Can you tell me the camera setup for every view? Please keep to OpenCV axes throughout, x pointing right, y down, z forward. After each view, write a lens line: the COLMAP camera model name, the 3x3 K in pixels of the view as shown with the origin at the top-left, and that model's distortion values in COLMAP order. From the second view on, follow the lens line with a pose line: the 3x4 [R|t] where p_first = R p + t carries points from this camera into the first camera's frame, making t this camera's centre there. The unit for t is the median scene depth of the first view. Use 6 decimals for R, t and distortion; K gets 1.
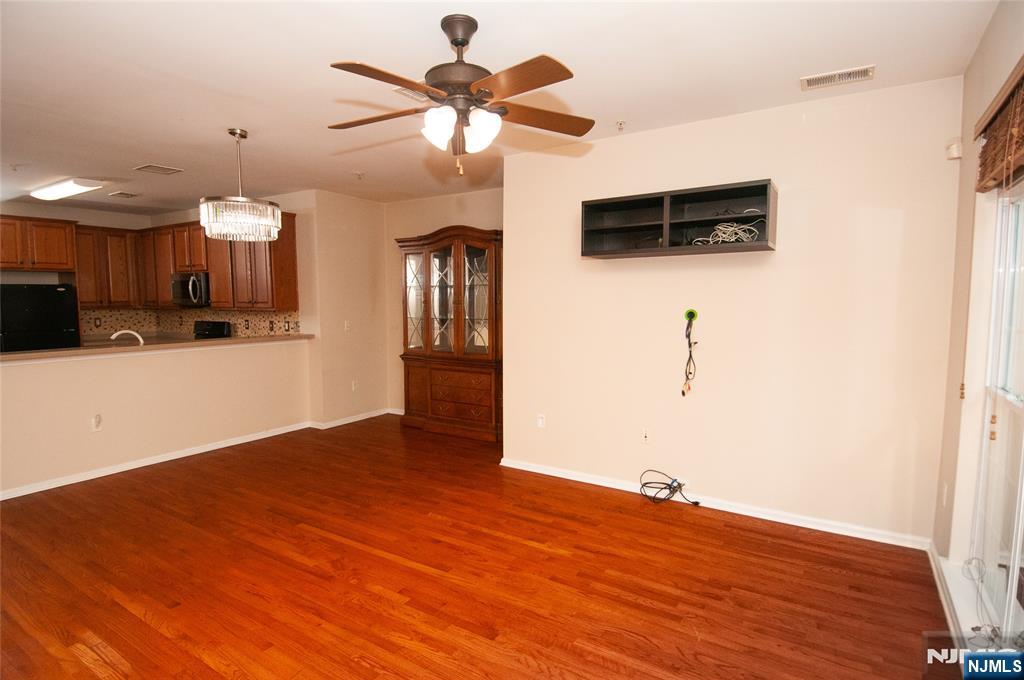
lens RADIAL K [[525.5, 0, 508.1], [0, 525.5, 341.1], [0, 0, 1]] dist [0.029963, -0.034713]
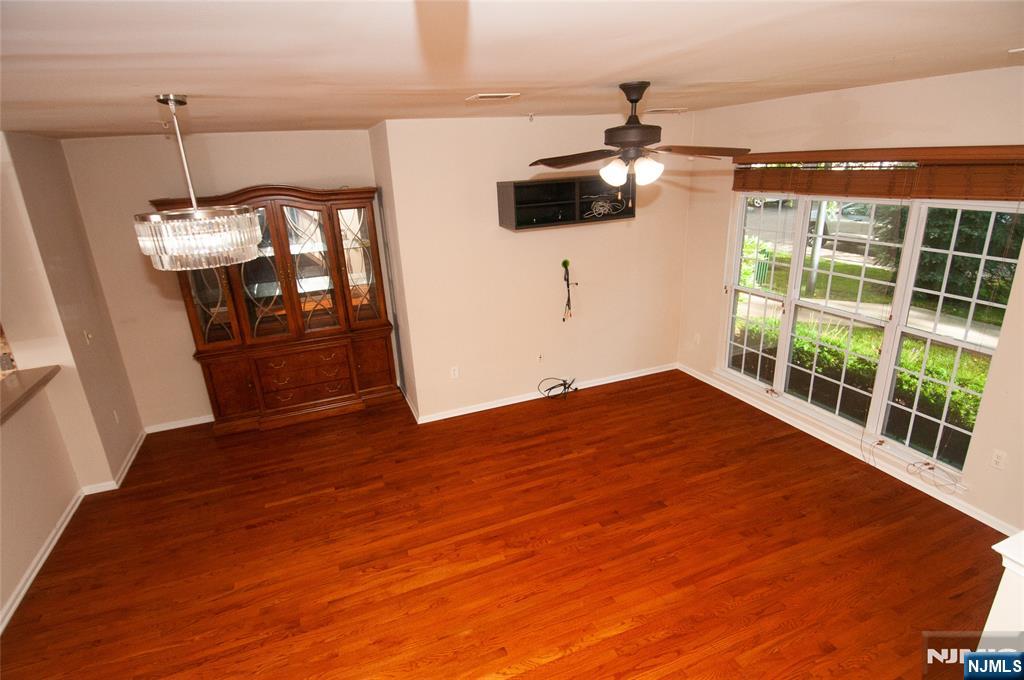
lens RADIAL K [[525.5, 0, 504.7], [0, 525.5, 338.8], [0, 0, 1]] dist [0.029963, -0.034713]
pose [[0.594221, -0.277953, 0.754747, -0.828134], [0.117463, 0.958317, 0.260442, -0.233964], [-0.795678, -0.066105, 0.602102, 0.279549]]
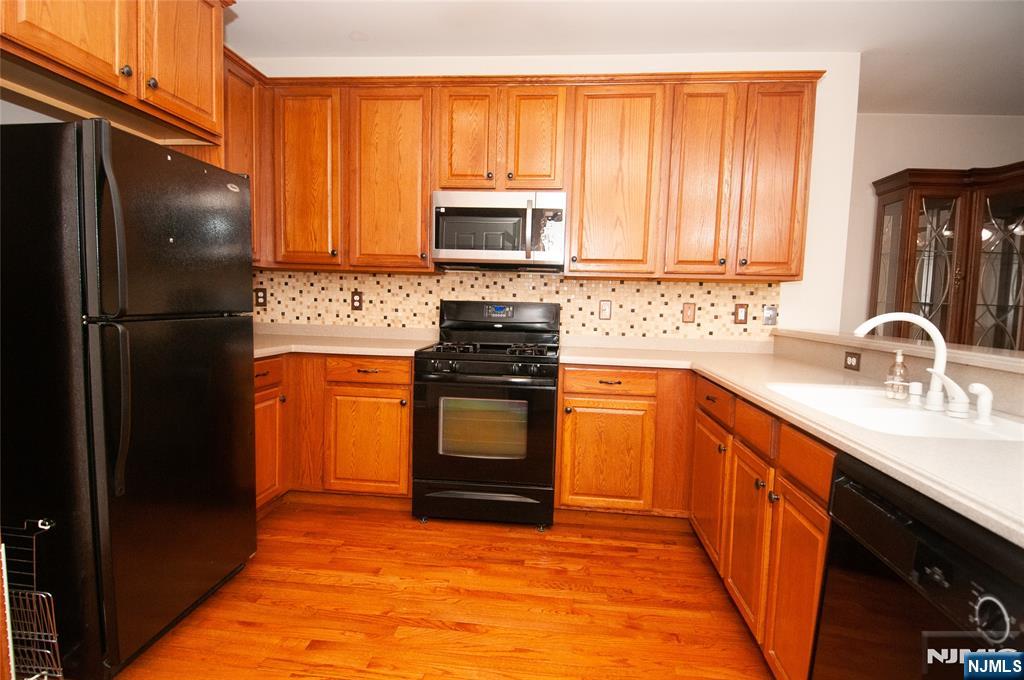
lens RADIAL K [[525.5, 0, 504.0], [0, 525.5, 342.2], [0, 0, 1]] dist [0.029963, -0.034713]
pose [[0.894268, -0.000815, 0.447531, -1.408144], [0.003307, 0.999983, -0.004787, 0.001563], [-0.447520, 0.005761, 0.894256, 1.062397]]
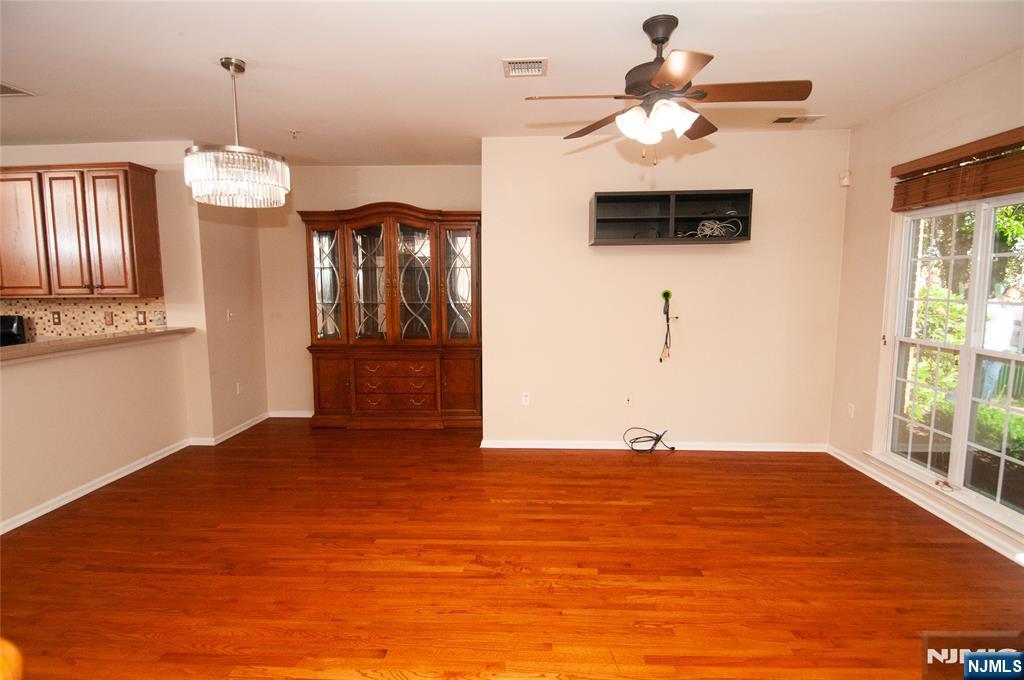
lens RADIAL K [[525.5, 0, 506.4], [0, 525.5, 340.8], [0, 0, 1]] dist [0.029963, -0.034713]
pose [[0.866488, -0.054282, 0.496238, -0.566178], [0.041309, 0.998458, 0.037087, -0.003838], [-0.497486, -0.011636, 0.867394, 0.132413]]
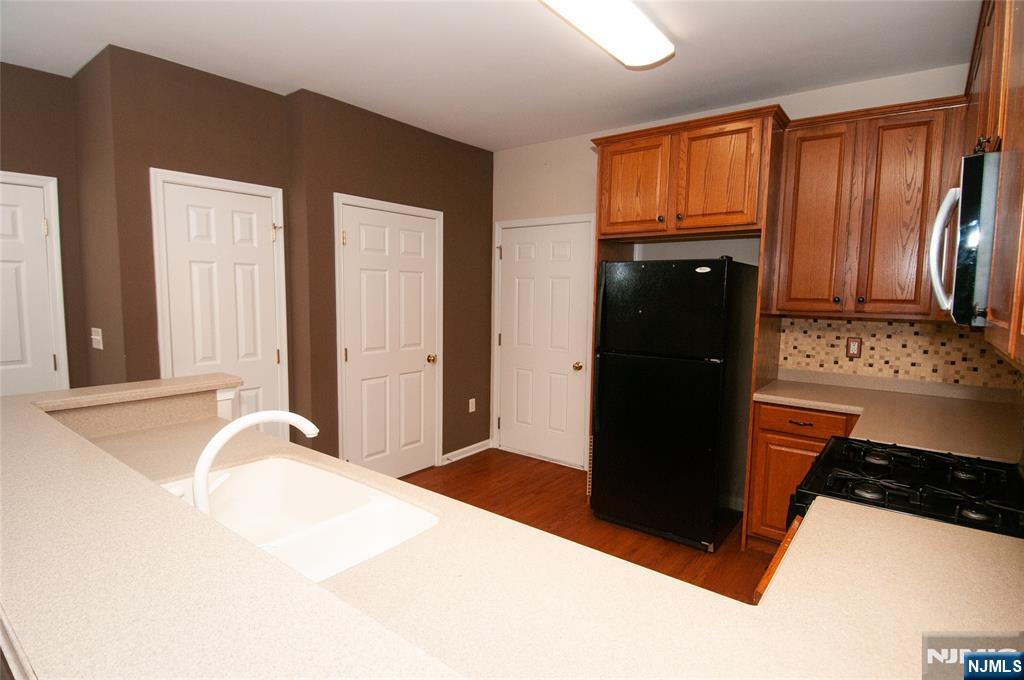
lens RADIAL K [[525.5, 0, 507.9], [0, 525.5, 350.0], [0, 0, 1]] dist [0.029963, -0.034713]
pose [[-0.098740, 0.108268, -0.989206, -0.617626], [-0.096681, 0.988317, 0.117821, -0.109404], [0.990405, 0.107271, -0.087119, 1.449012]]
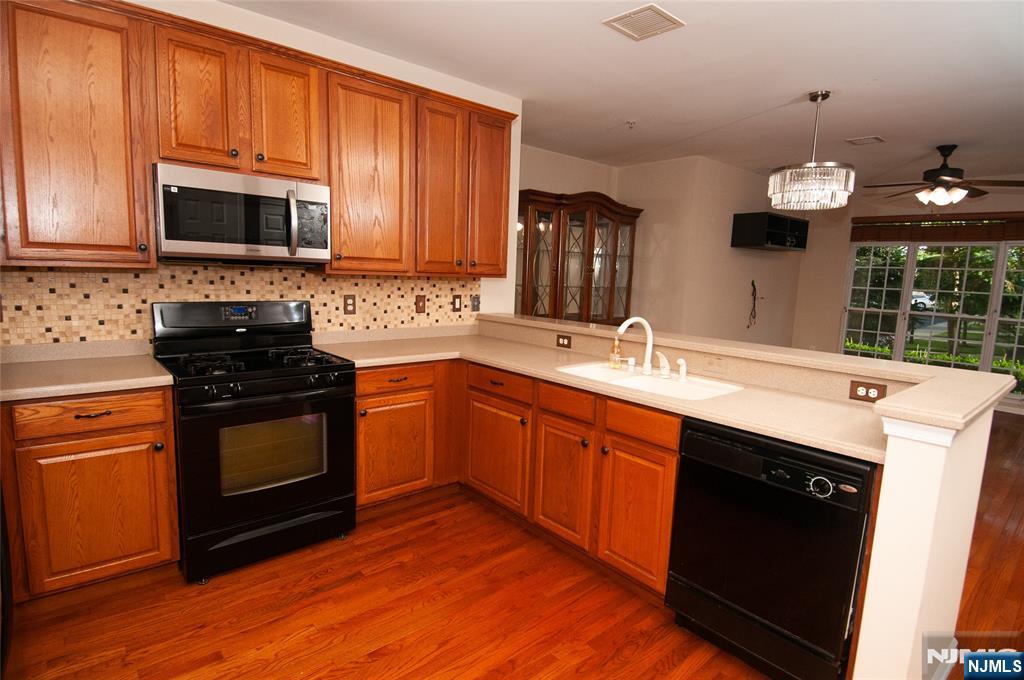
lens RADIAL K [[525.5, 0, 510.3], [0, 525.5, 342.2], [0, 0, 1]] dist [0.029963, -0.034713]
pose [[0.284323, -0.108924, 0.952521, -1.626958], [0.048644, 0.993884, 0.099134, -0.066903], [-0.957494, 0.018148, 0.287883, 1.262748]]
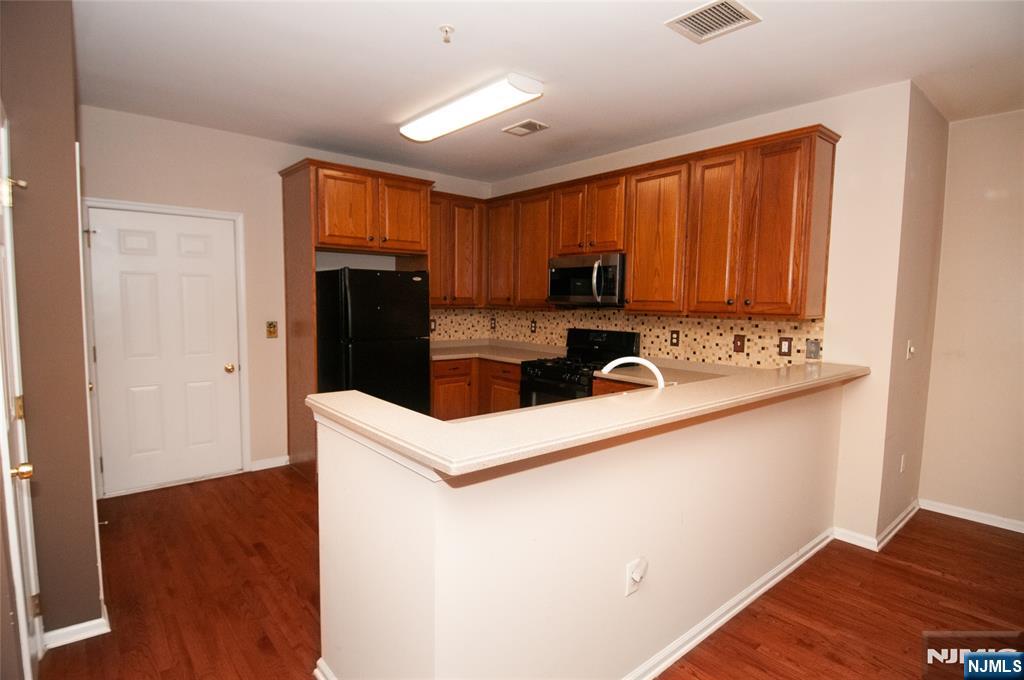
lens RADIAL K [[525.5, 0, 499.6], [0, 525.5, 345.4], [0, 0, 1]] dist [0.029963, -0.034713]
pose [[0.951716, 0.042133, -0.304074, -0.882958], [-0.039634, 0.999111, 0.014387, -0.041989], [0.304410, -0.001640, 0.952540, 0.627516]]
